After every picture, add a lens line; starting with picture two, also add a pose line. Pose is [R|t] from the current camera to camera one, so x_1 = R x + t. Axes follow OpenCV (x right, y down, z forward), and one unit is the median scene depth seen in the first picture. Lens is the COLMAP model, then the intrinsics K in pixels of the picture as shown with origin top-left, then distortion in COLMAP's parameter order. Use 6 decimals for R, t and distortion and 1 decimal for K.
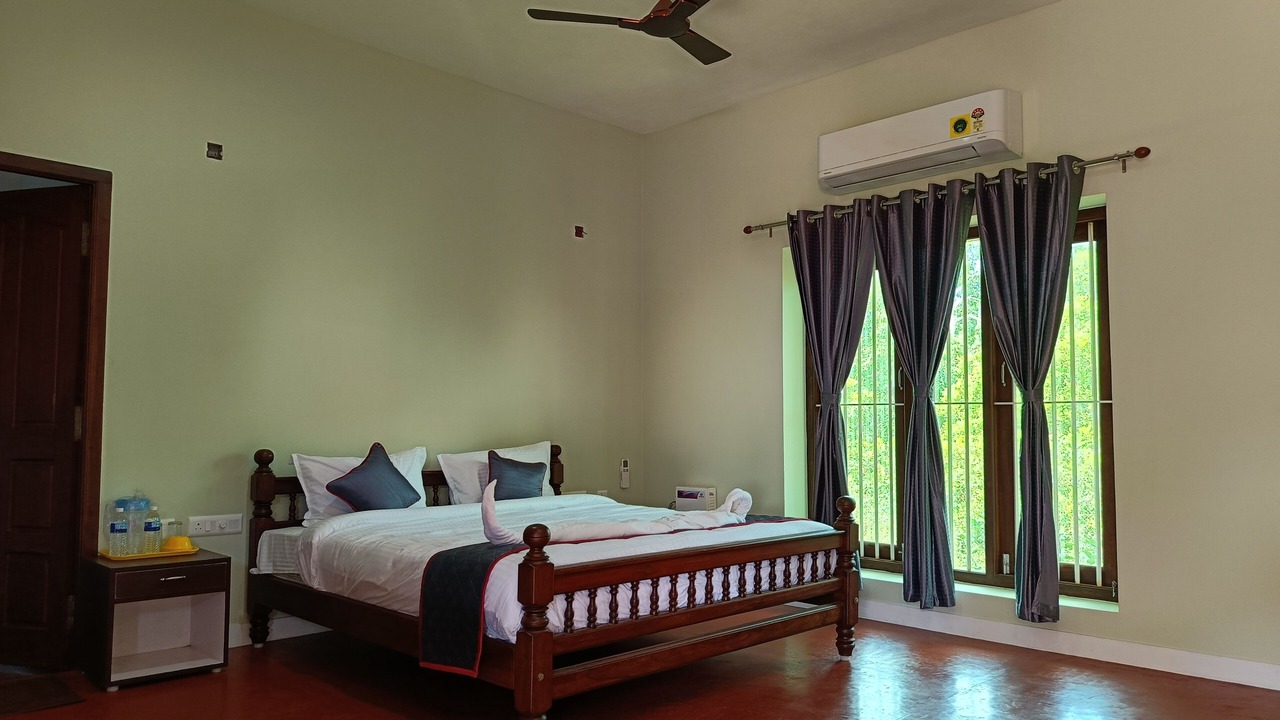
lens RADIAL K [[914.8, 0, 641.0], [0, 914.8, 389.9], [0, 0, 1]] dist [0.085143, -0.096113]
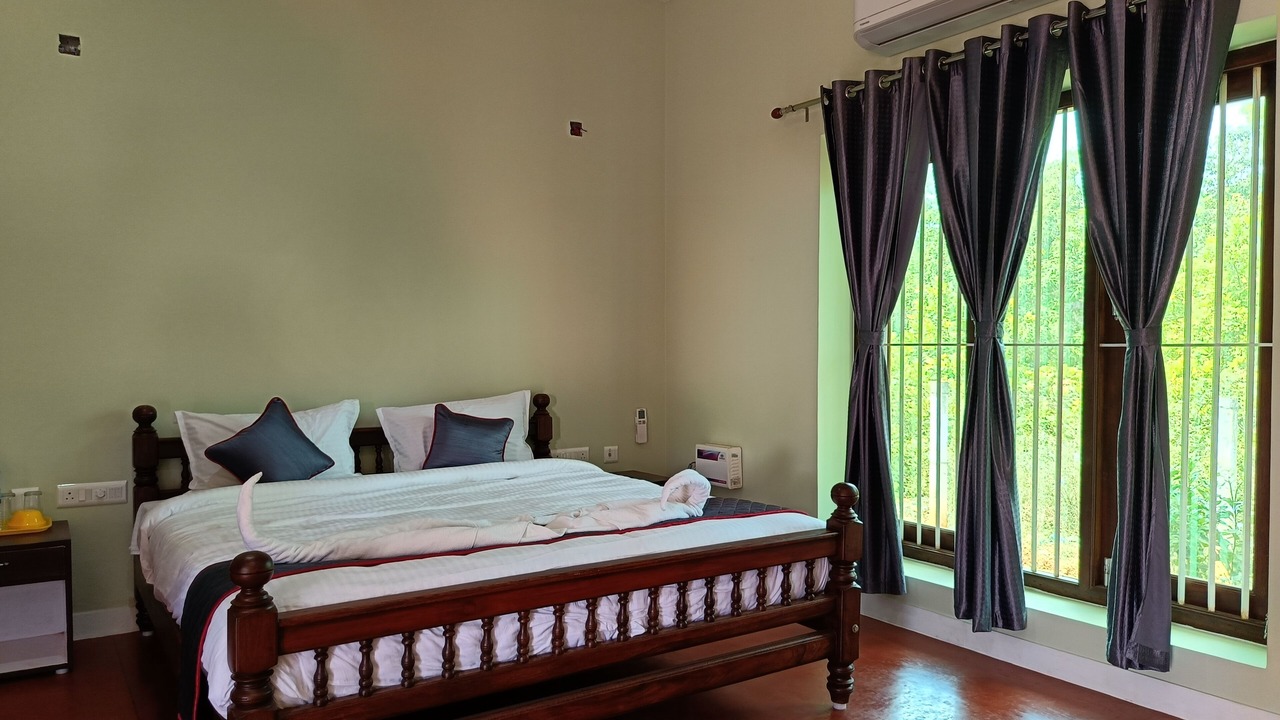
lens RADIAL K [[908.8, 0, 639.1], [0, 908.8, 385.8], [0, 0, 1]] dist [0.035627, -0.023775]
pose [[0.979587, 0.005731, -0.200938, 0.186630], [0.011366, 0.996415, 0.083829, -0.017179], [0.200698, -0.084402, 0.976011, 0.261771]]
